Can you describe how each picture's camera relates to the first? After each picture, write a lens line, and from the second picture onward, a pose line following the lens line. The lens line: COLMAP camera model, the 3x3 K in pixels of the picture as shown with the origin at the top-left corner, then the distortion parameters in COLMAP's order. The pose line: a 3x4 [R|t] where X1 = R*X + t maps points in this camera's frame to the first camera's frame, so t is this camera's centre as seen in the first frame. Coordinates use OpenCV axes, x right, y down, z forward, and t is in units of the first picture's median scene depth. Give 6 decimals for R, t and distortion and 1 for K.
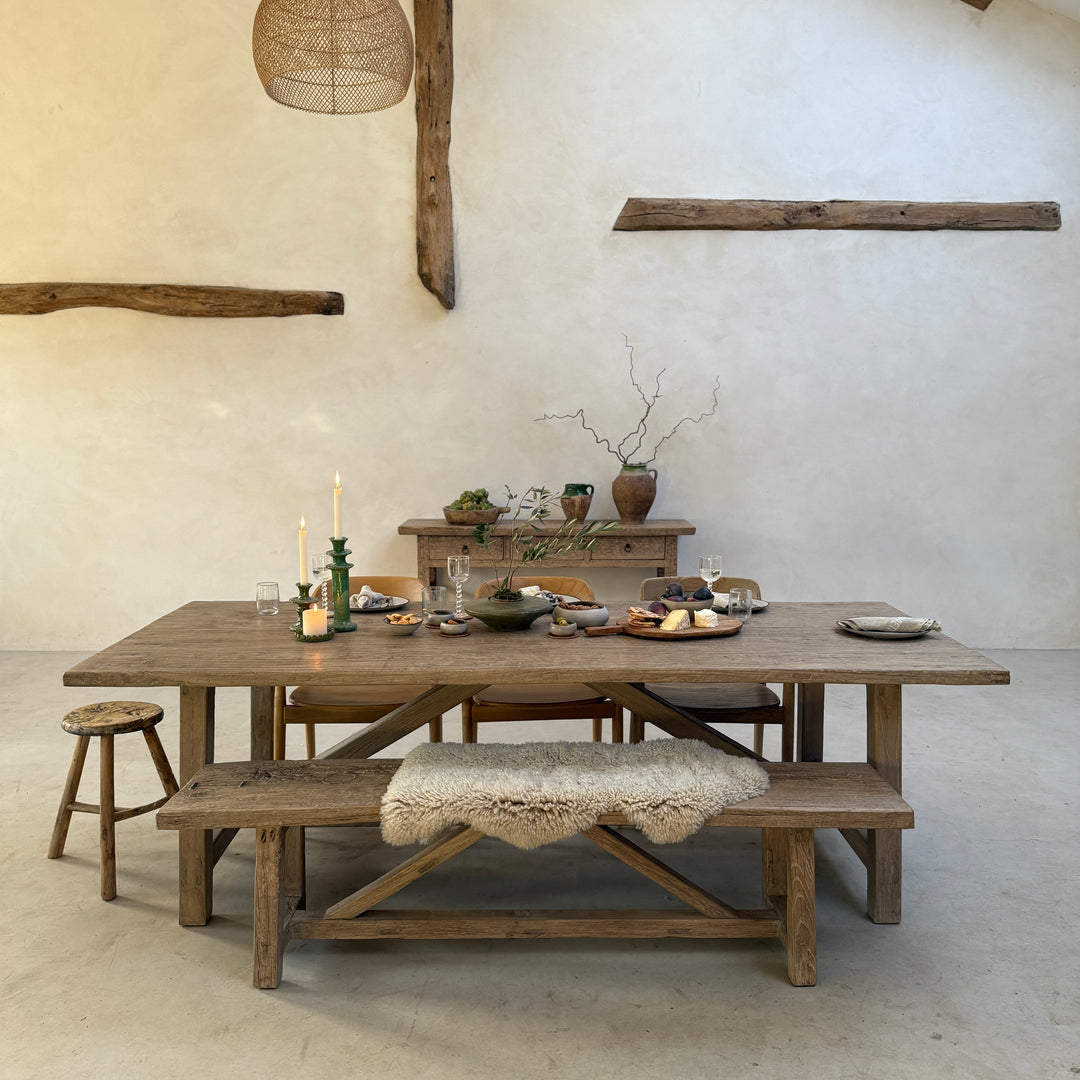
lens RADIAL K [[1029.0, 0, 542.8], [0, 1029.0, 548.0], [0, 0, 1]] dist [0.045370, 0.000000]
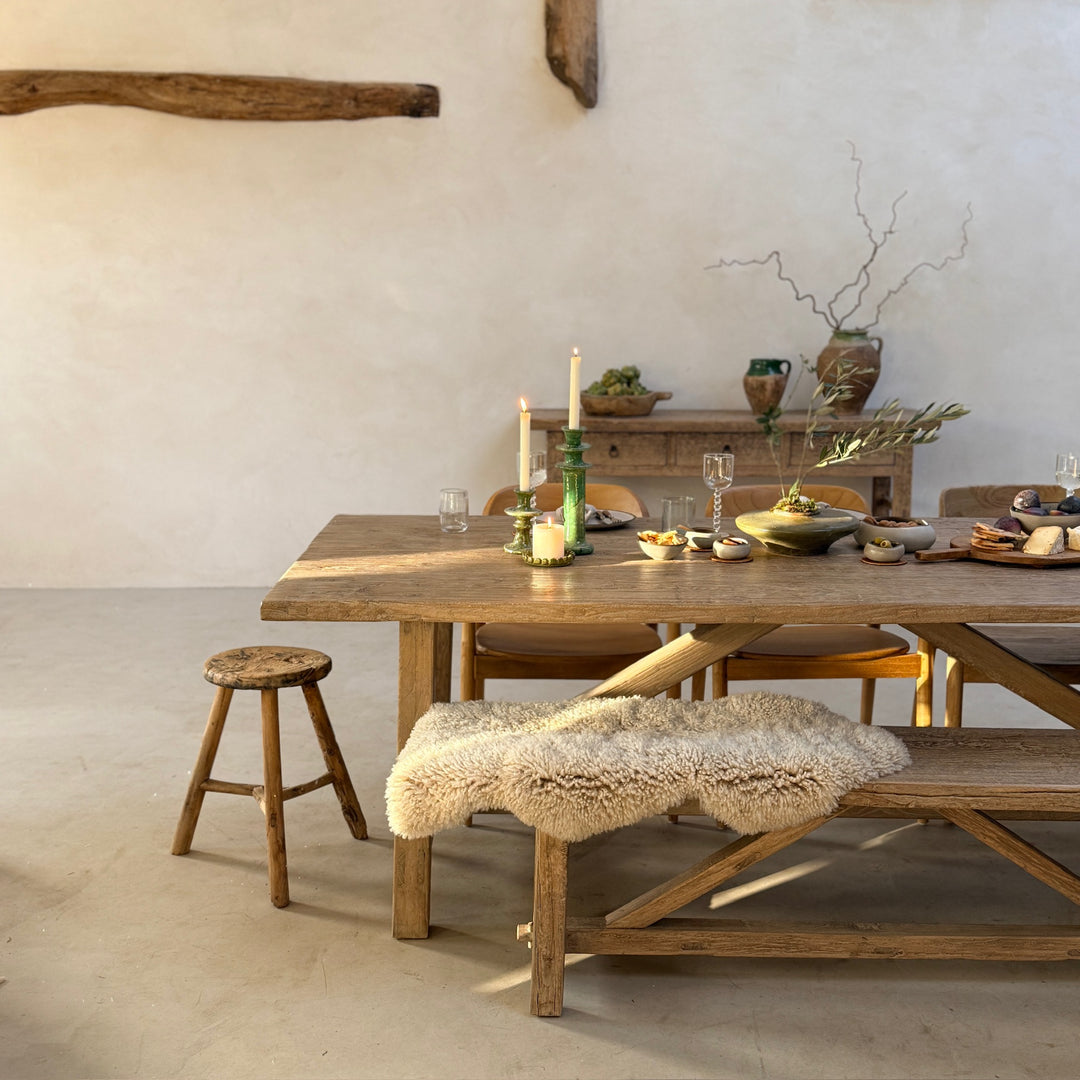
lens RADIAL K [[1474.1, 0, 523.2], [0, 1474.1, 538.9], [0, 0, 1]] dist [0.097918, 0.000000]
pose [[0.999830, 0.004371, -0.017922, -0.118279], [-0.003392, 0.998521, 0.054266, 0.007100], [0.018133, -0.054196, 0.998366, -0.030837]]
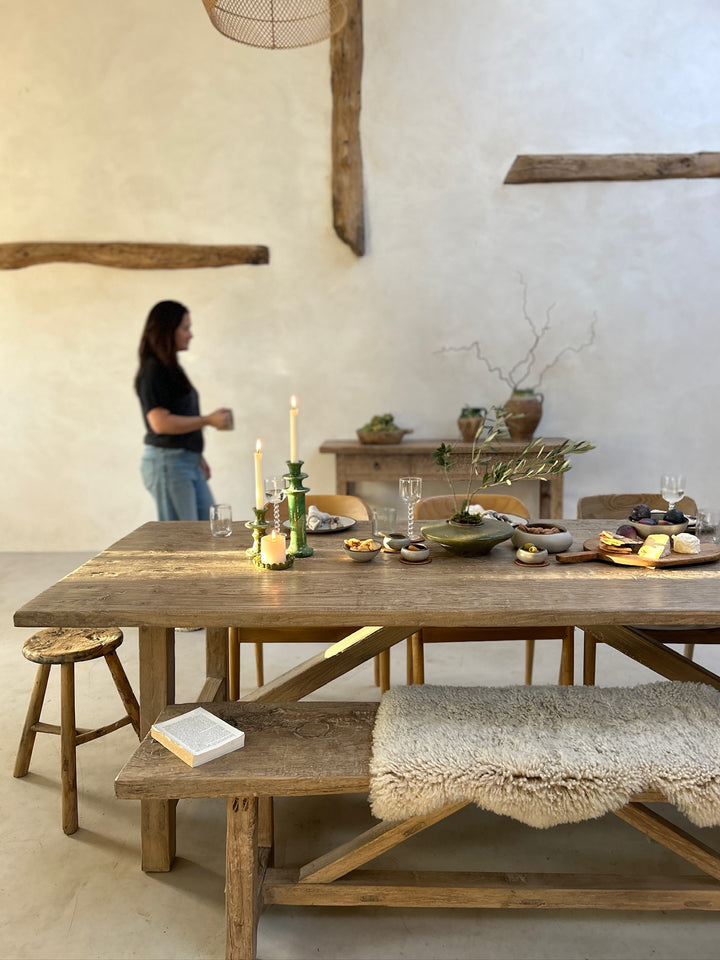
lens RADIAL K [[736.4, 0, 353.1], [0, 736.4, 483.3], [0, 0, 1]] dist [0.019419, -0.000170]
pose [[0.998692, -0.007163, -0.050630, -0.059719], [0.008815, 0.999433, 0.032486, -0.006068], [0.050369, -0.032889, 0.998189, 0.171113]]
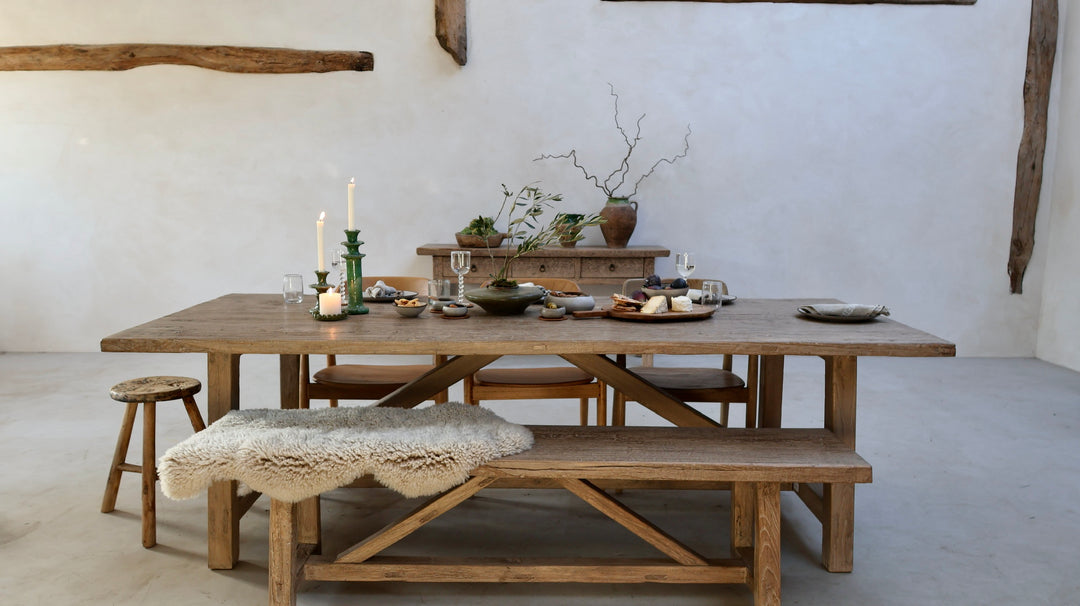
lens RADIAL K [[817.8, 0, 537.6], [0, 817.8, 304.7], [0, 0, 1]] dist [-0.026690, 0.061254]
pose [[0.999944, 0.006014, -0.008671, 0.005721], [-0.005934, 0.999940, 0.009191, 0.033908], [0.008725, -0.009139, 0.999920, 0.062776]]
